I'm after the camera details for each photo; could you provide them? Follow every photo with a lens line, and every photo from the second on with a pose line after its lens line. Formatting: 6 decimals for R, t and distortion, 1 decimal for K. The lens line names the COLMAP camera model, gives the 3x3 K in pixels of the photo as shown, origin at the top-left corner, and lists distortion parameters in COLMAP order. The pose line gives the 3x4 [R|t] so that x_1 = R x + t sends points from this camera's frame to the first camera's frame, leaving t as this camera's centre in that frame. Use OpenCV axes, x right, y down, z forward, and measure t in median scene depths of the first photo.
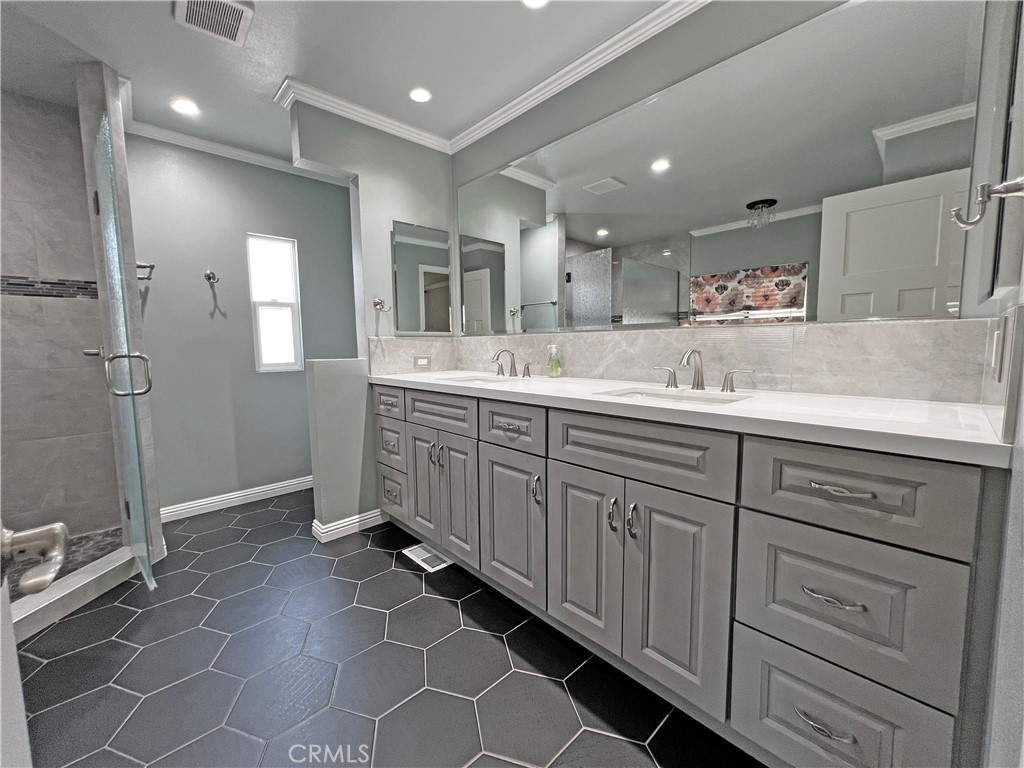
lens RADIAL K [[411.9, 0, 510.8], [0, 411.9, 384.2], [0, 0, 1]] dist [-0.001386, 0.000695]
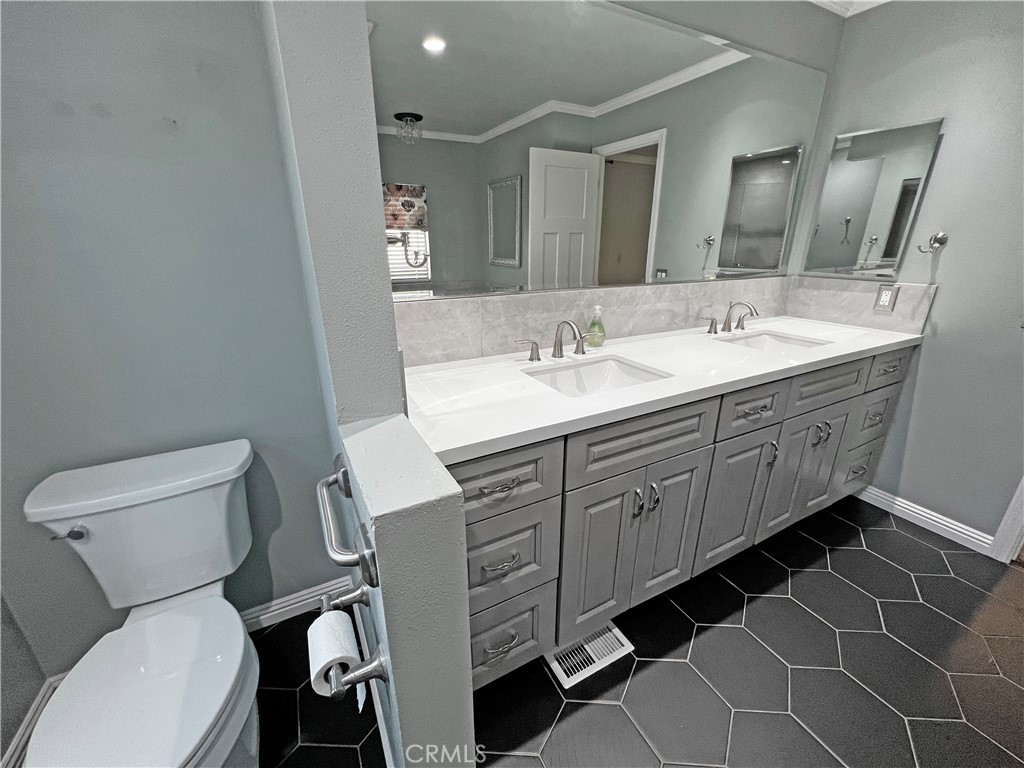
lens RADIAL K [[411.9, 0, 516.1], [0, 411.9, 378.8], [0, 0, 1]] dist [-0.001386, 0.000695]
pose [[0.261540, -0.300921, 0.917084, -0.357234], [0.087992, 0.953634, 0.287820, -0.101931], [-0.961173, 0.005420, 0.275892, 0.464246]]
